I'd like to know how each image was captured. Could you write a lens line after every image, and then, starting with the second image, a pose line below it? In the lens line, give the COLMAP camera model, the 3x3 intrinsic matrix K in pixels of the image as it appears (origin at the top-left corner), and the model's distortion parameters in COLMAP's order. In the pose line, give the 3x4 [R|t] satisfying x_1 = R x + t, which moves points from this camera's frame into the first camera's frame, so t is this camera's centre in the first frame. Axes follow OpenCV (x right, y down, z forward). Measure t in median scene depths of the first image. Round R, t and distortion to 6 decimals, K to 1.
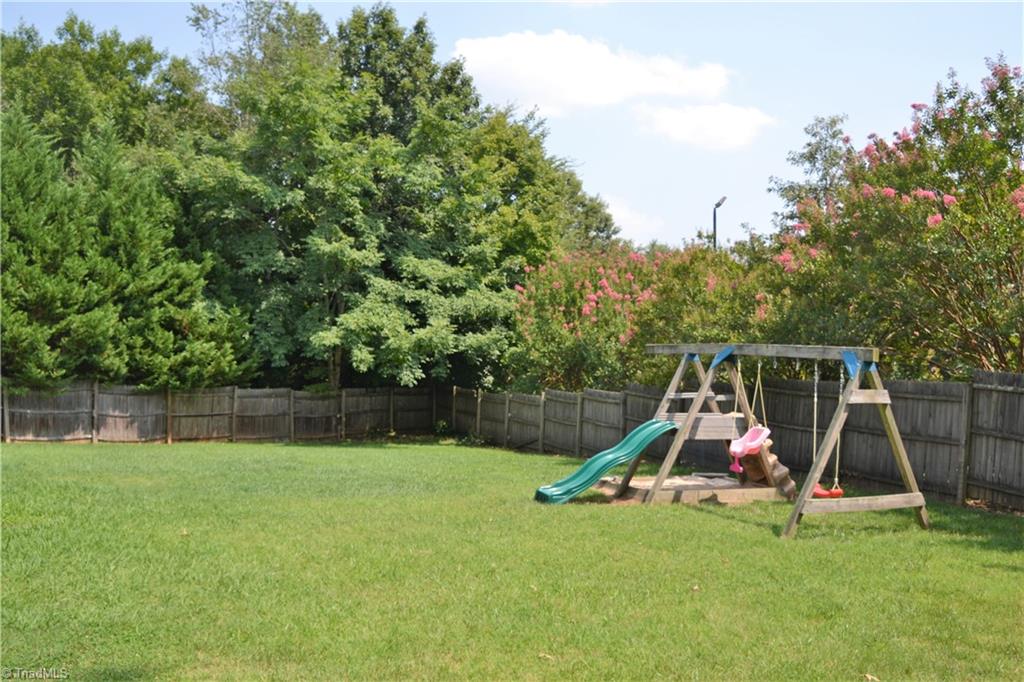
lens RADIAL K [[815.5, 0, 501.1], [0, 815.5, 348.2], [0, 0, 1]] dist [-0.155379, 0.107114]
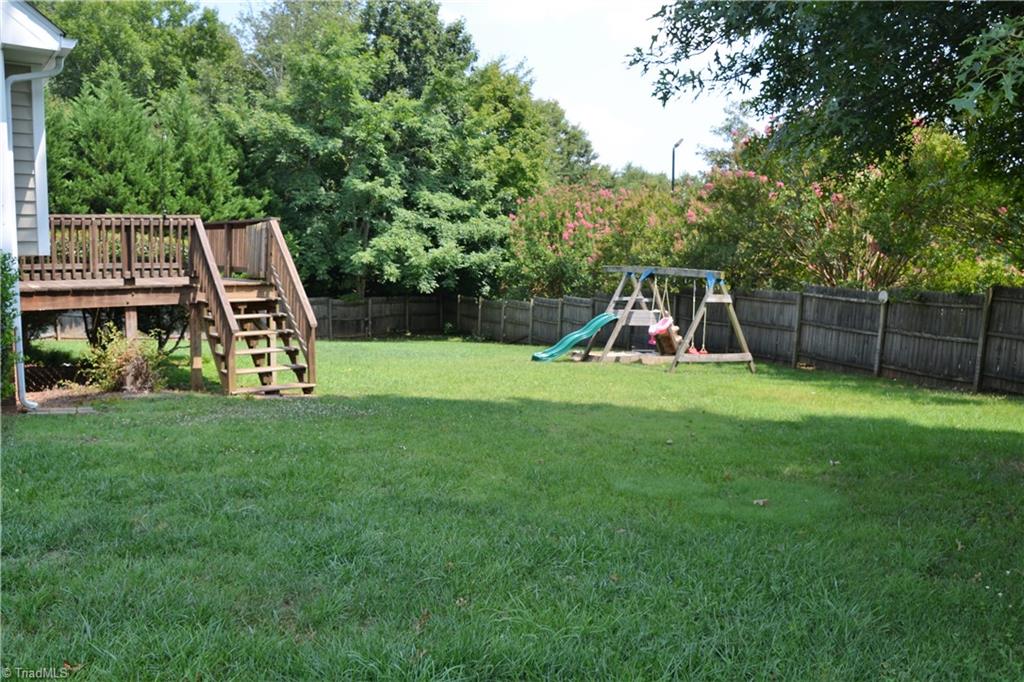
lens RADIAL K [[815.5, 0, 501.1], [0, 815.5, 348.2], [0, 0, 1]] dist [-0.155379, 0.107114]
pose [[0.999785, -0.003028, 0.020530, -0.022744], [0.000766, 0.994009, 0.109299, -0.009110], [-0.020738, -0.109260, 0.993797, -0.273888]]
